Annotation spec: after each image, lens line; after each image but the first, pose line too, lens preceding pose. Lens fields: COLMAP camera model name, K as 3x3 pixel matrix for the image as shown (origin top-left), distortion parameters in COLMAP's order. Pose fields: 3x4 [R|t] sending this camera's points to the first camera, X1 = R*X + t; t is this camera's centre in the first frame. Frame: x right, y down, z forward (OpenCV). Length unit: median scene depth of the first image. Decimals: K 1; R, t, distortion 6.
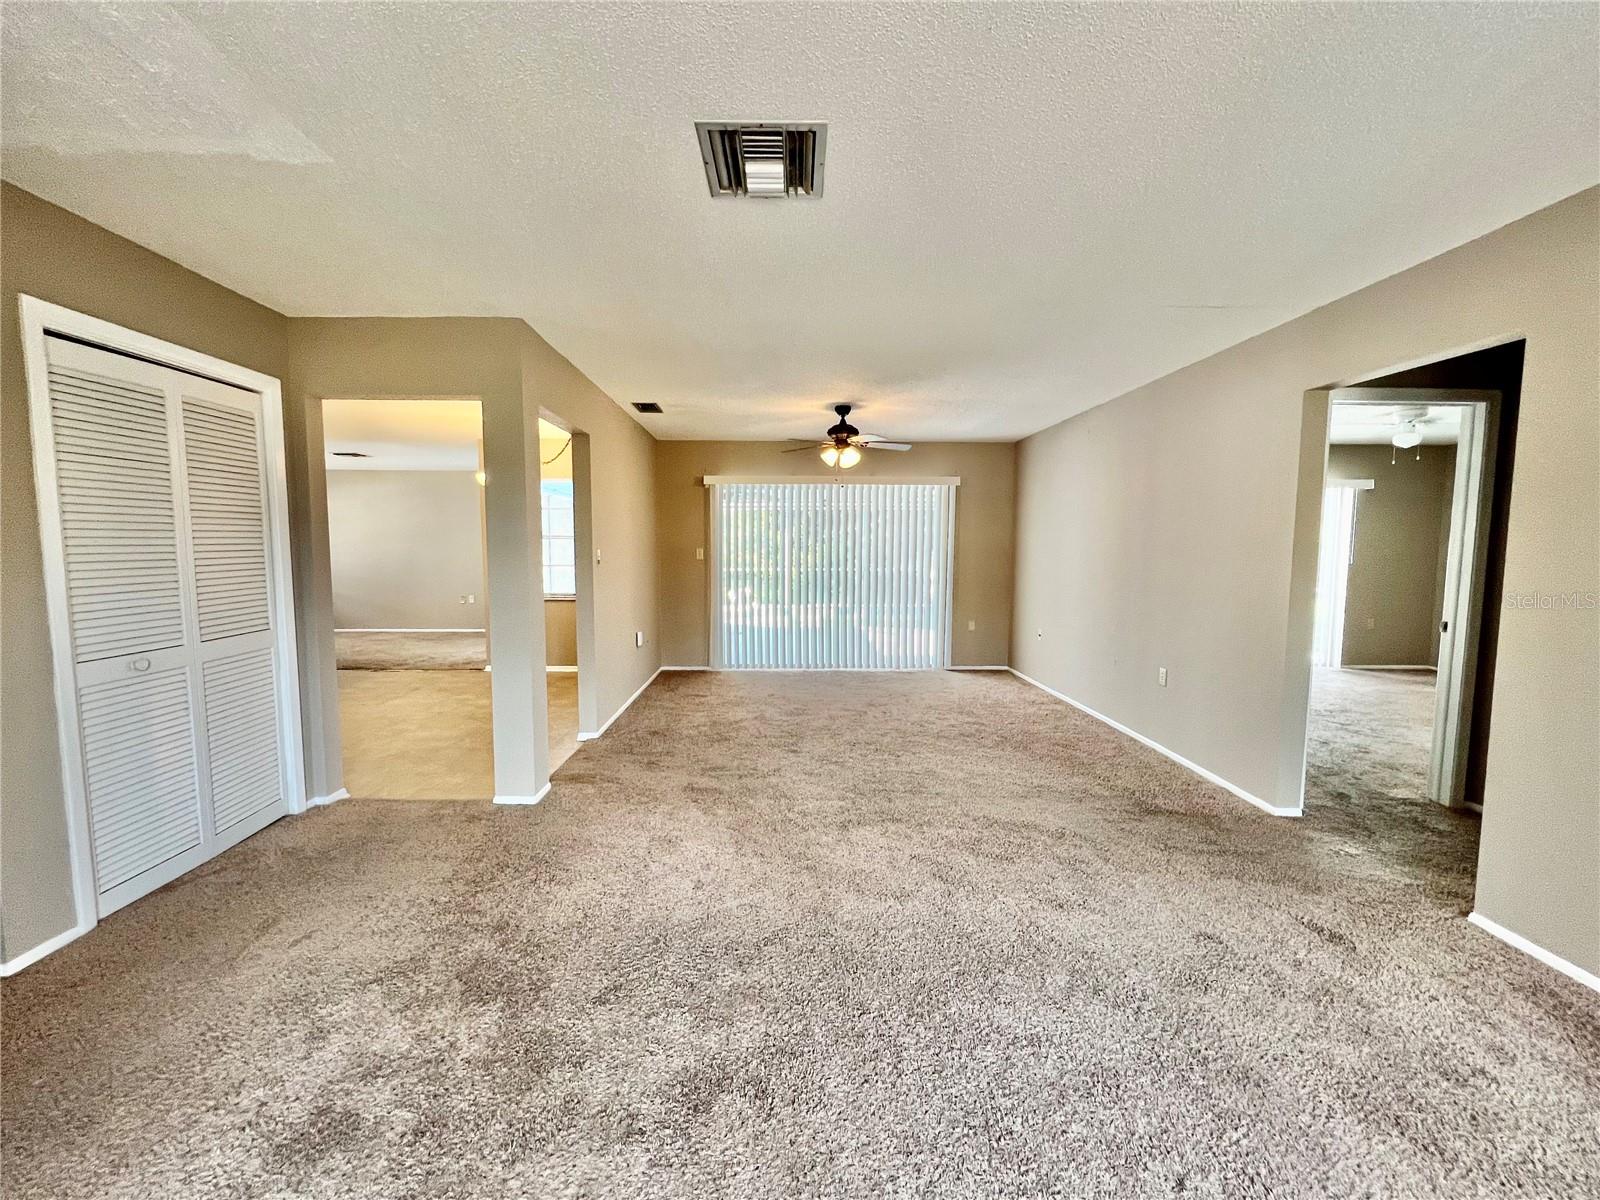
lens RADIAL K [[639.4, 0, 795.2], [0, 639.4, 597.5], [0, 0, 1]] dist [-0.000484, -0.000264]
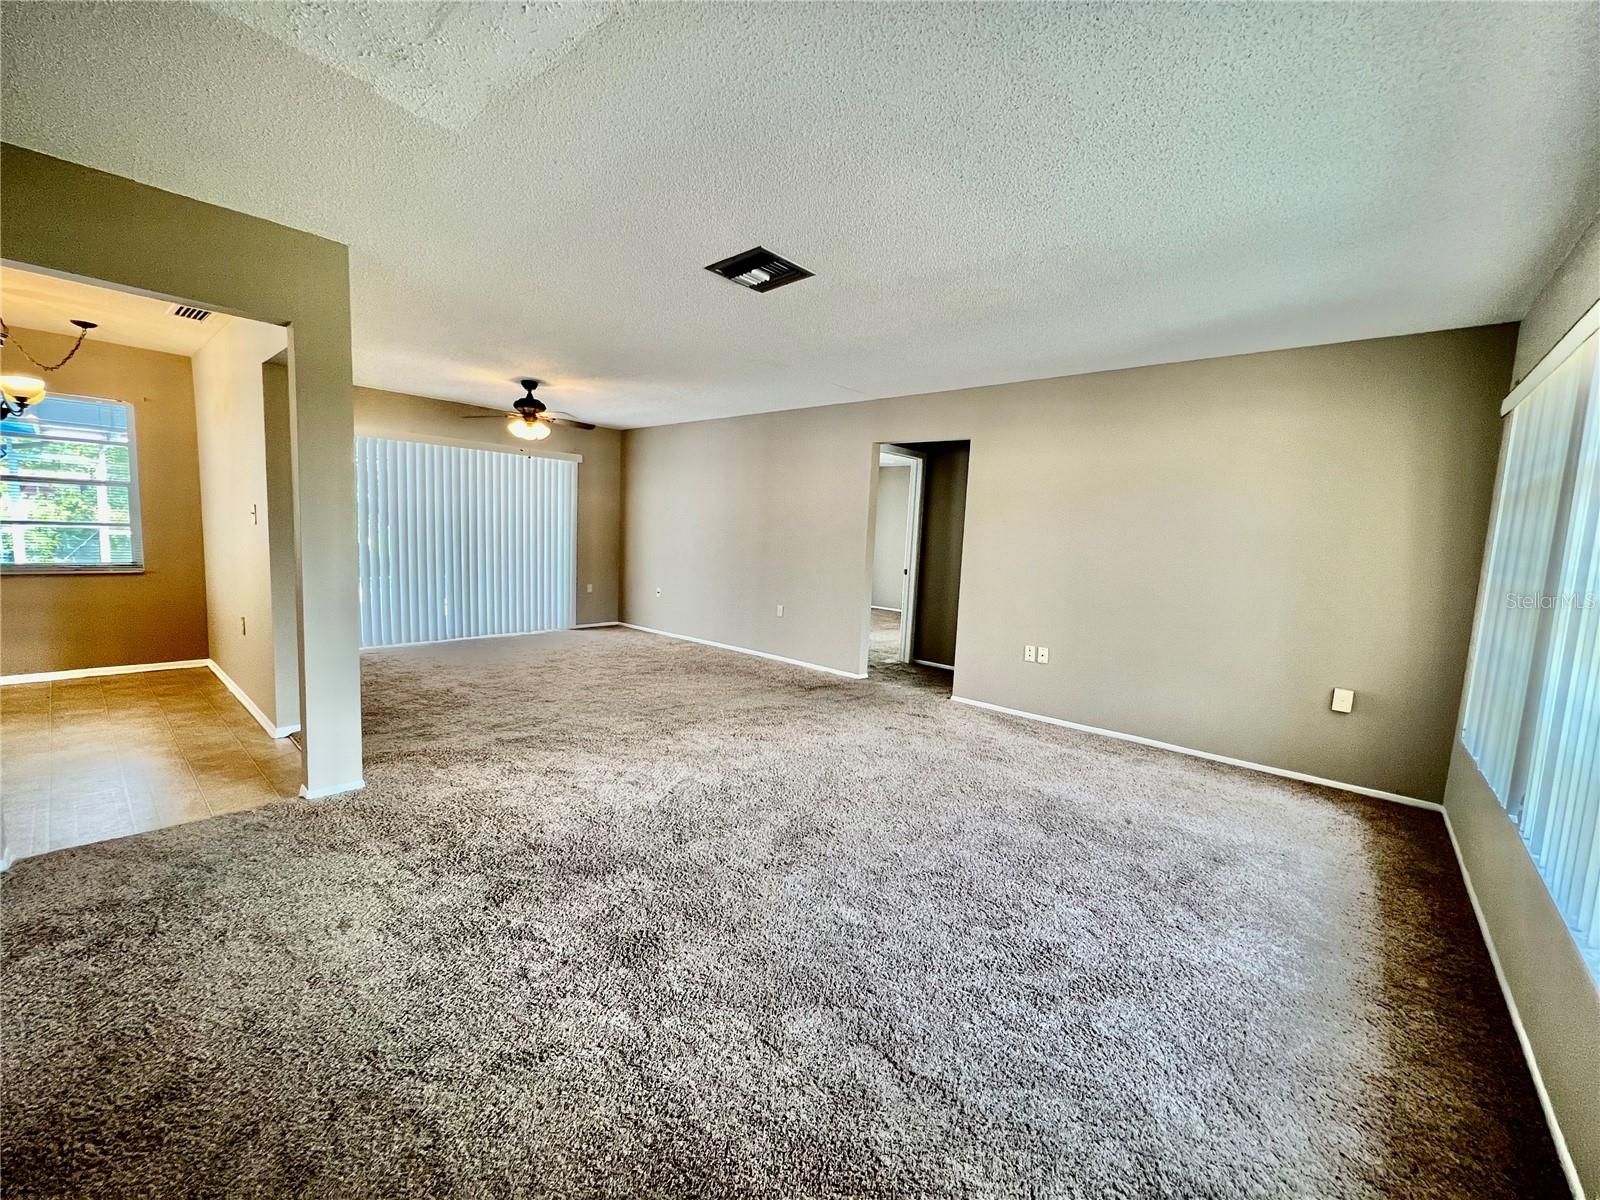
lens RADIAL K [[639.4, 0, 796.9], [0, 639.4, 597.7], [0, 0, 1]] dist [-0.000484, -0.000264]
pose [[0.674090, -0.051457, 0.736854, -0.546699], [0.018170, 0.998424, 0.053101, 0.012639], [-0.738425, -0.022406, 0.673963, -0.057603]]
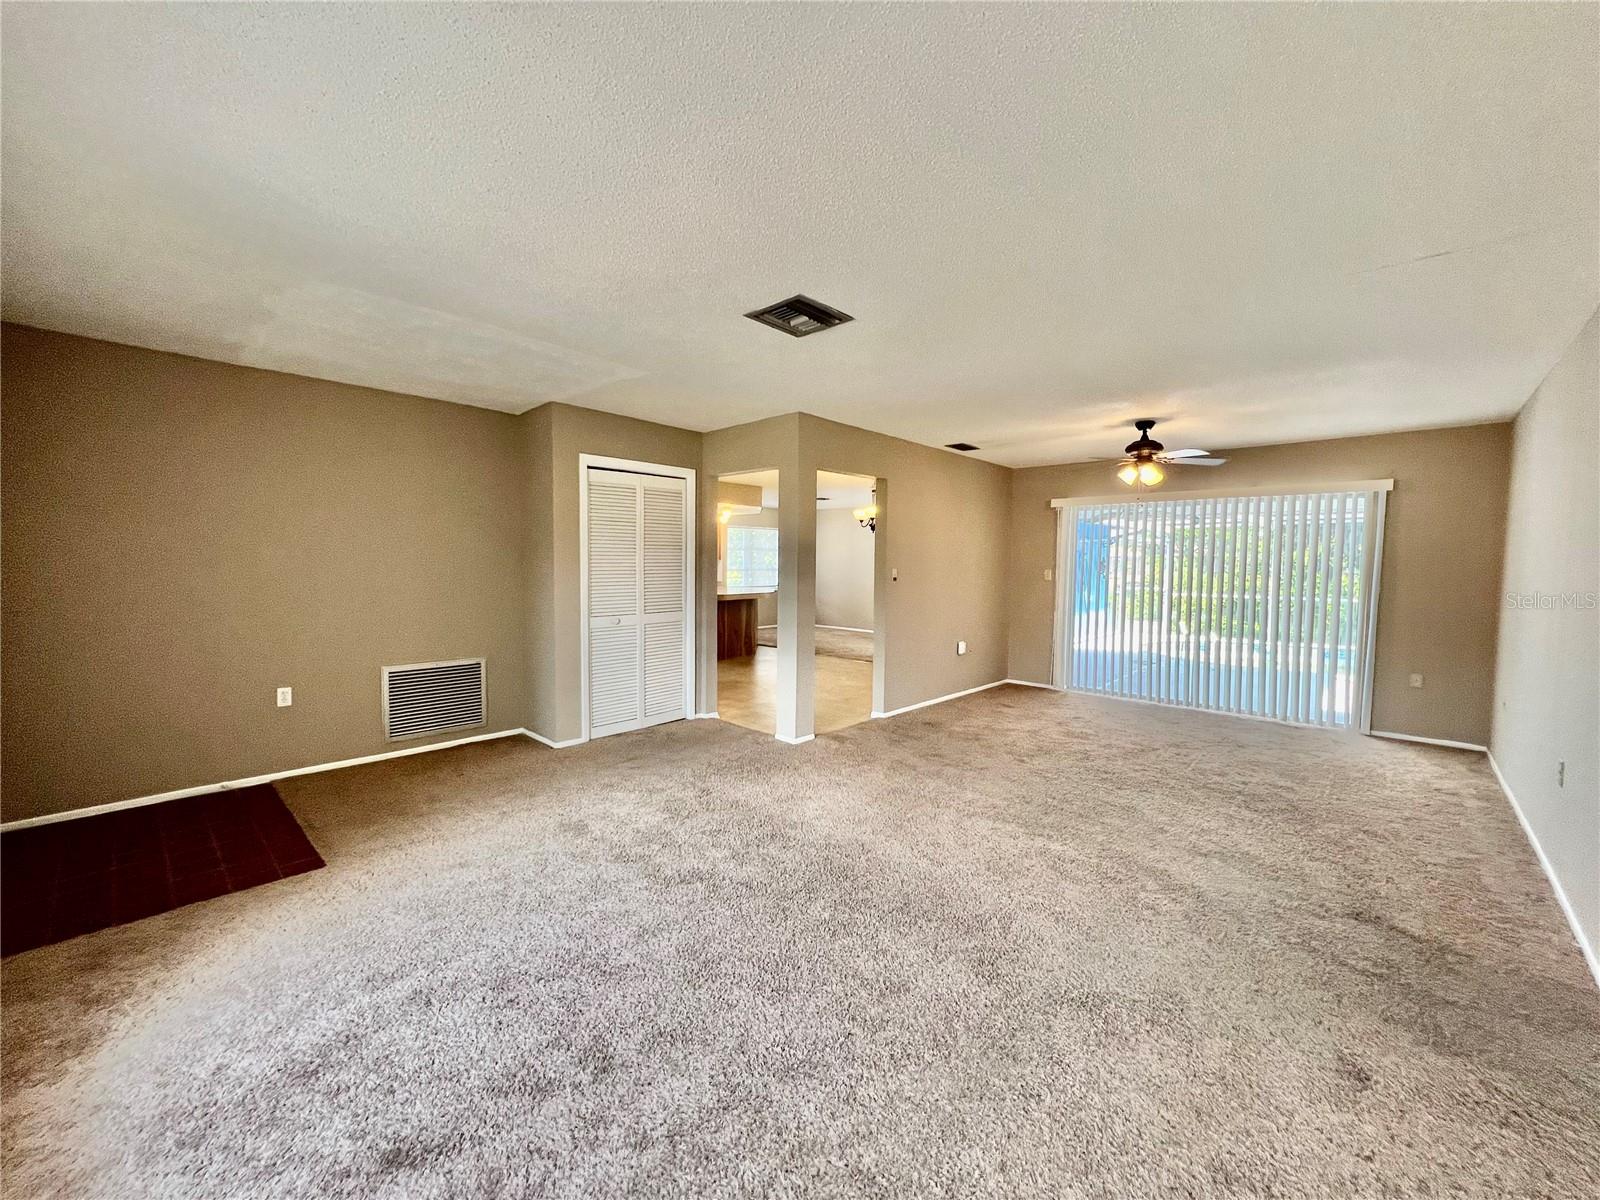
lens RADIAL K [[639.4, 0, 792.6], [0, 639.4, 596.5], [0, 0, 1]] dist [-0.000484, -0.000264]
pose [[0.707922, 0.042351, -0.705020, 0.494730], [-0.066054, 0.997796, -0.006388, 0.001379], [0.703195, 0.051091, 0.709159, -0.032083]]
